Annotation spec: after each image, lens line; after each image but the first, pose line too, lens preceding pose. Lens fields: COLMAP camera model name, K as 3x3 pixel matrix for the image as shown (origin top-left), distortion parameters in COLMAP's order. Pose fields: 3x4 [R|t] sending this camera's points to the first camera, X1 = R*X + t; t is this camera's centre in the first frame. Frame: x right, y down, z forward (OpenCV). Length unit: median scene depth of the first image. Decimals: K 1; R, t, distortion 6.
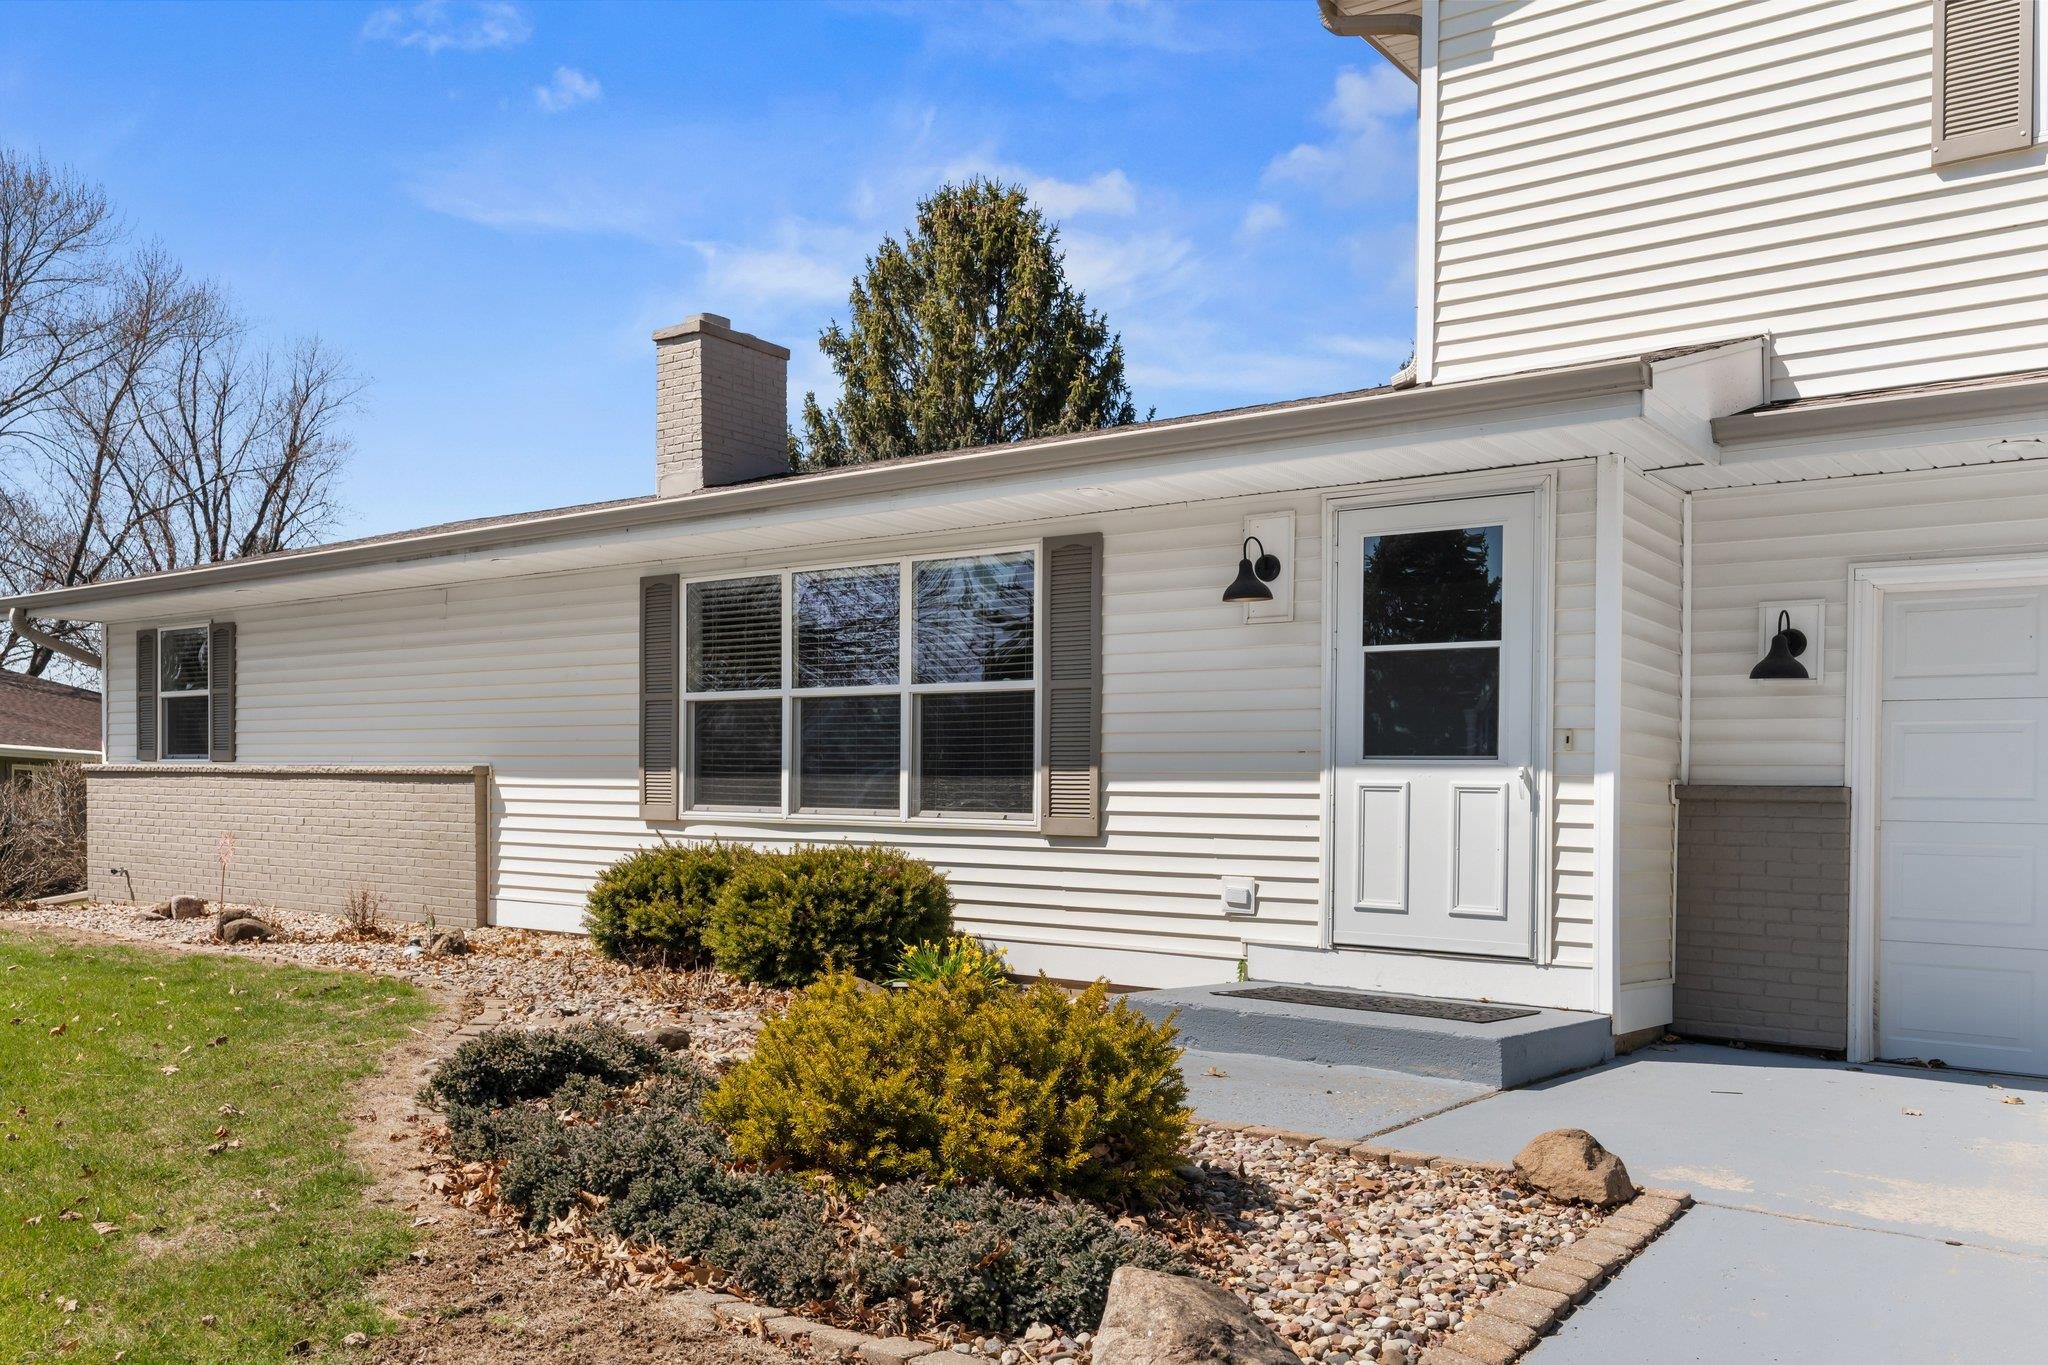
lens RADIAL K [[1499.4, 0, 1017.4], [0, 1499.4, 820.4], [0, 0, 1]] dist [-0.004295, -0.007743]
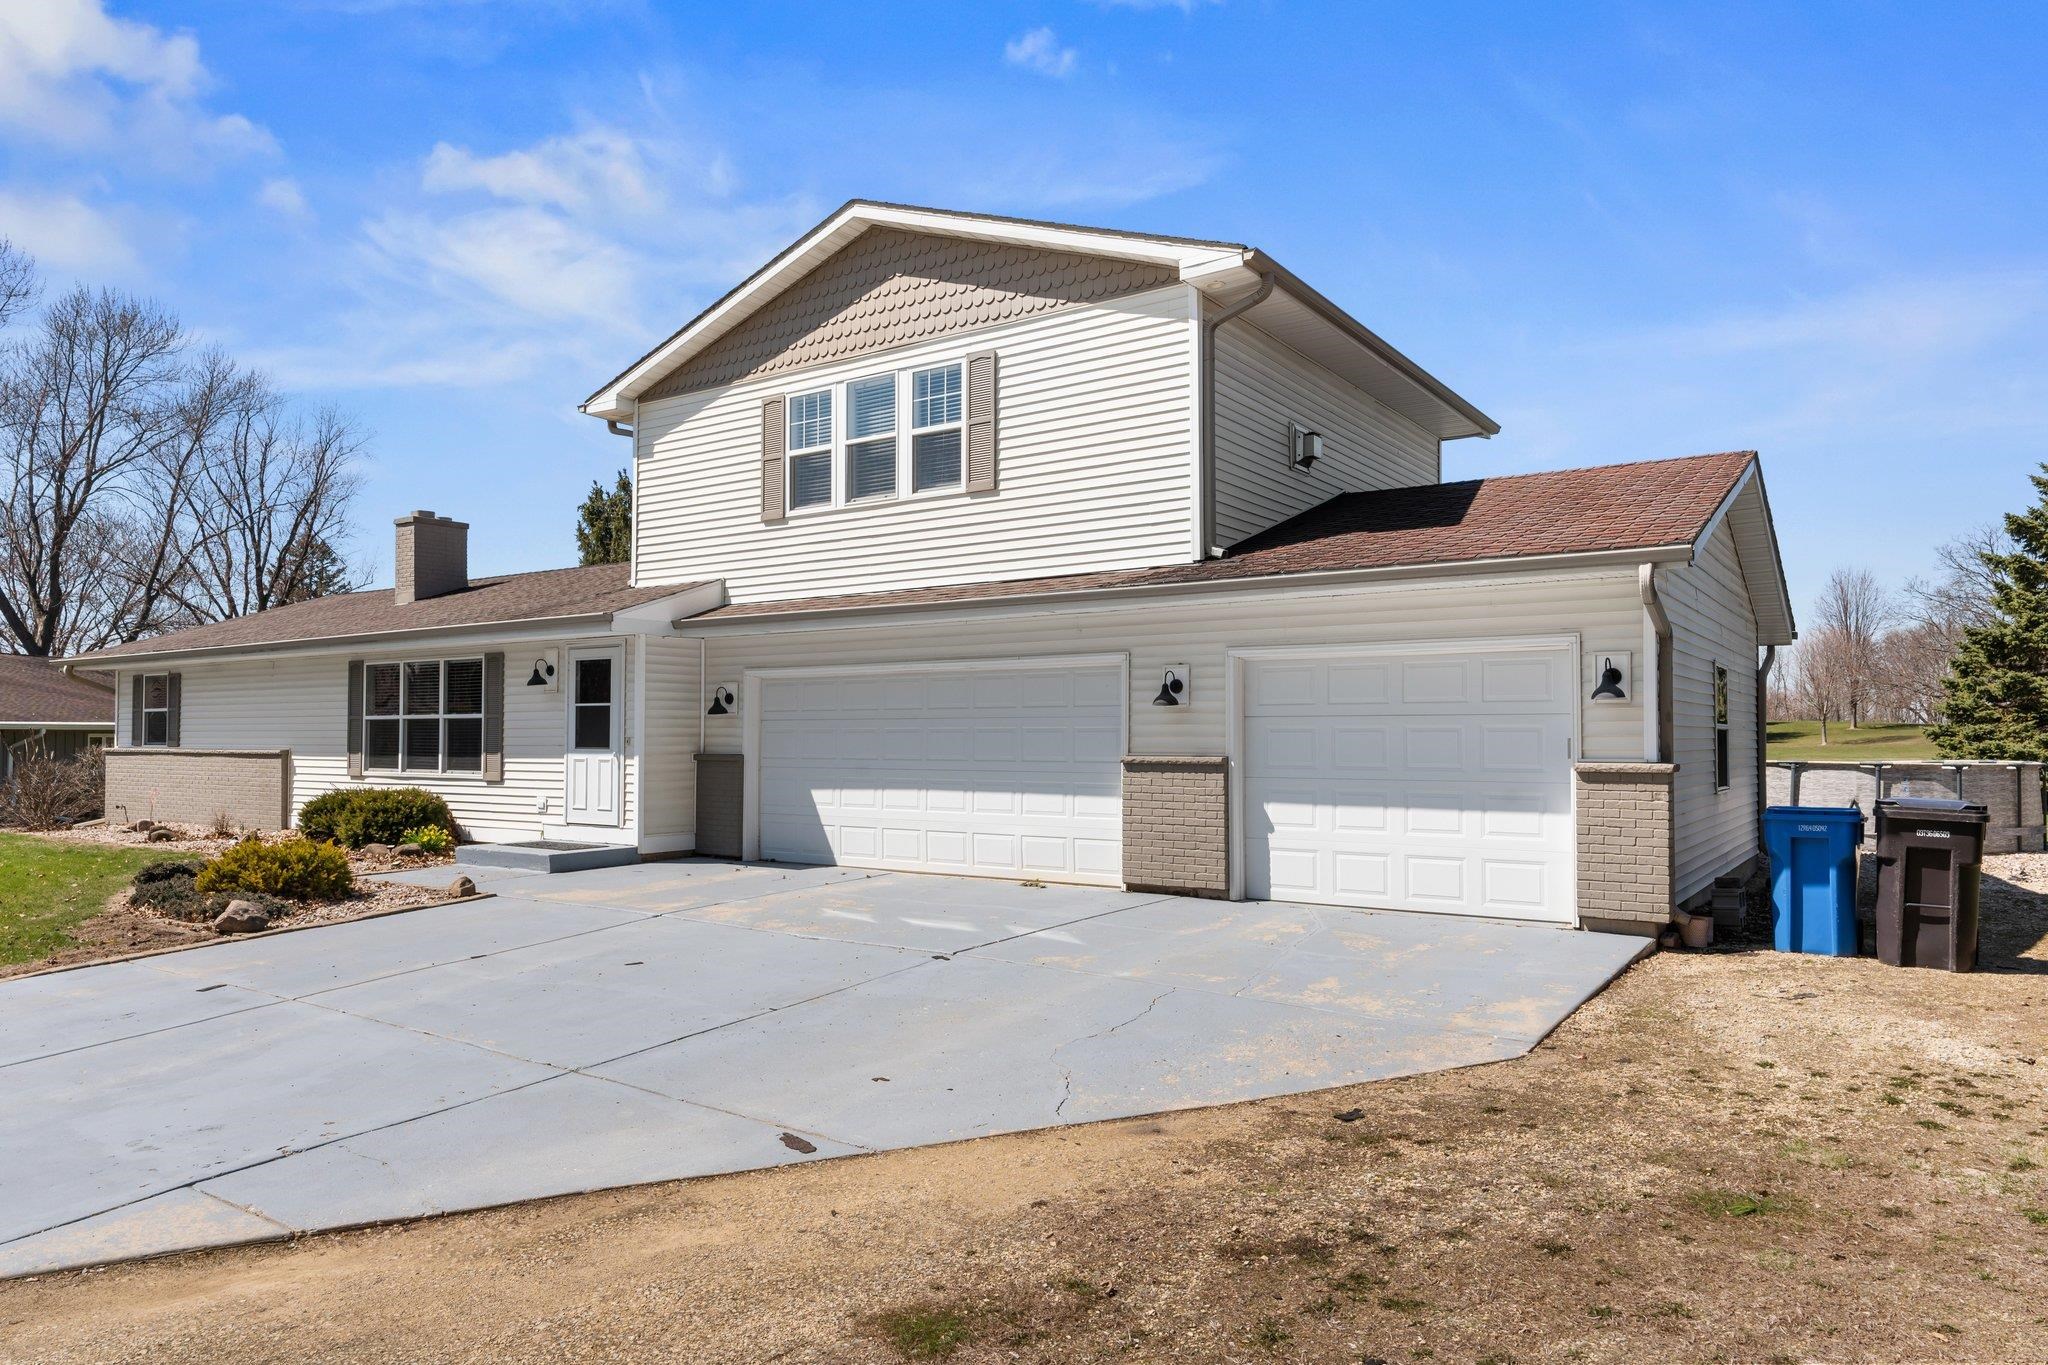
lens RADIAL K [[1278.9, 0, 1028.5], [0, 1278.9, 611.6], [0, 0, 1]] dist [-0.001012, 0.000765]
pose [[0.999140, -0.037640, 0.017390, 0.711279], [0.038908, 0.996074, -0.079520, -0.051680], [-0.014328, 0.080128, 0.996682, -0.868292]]
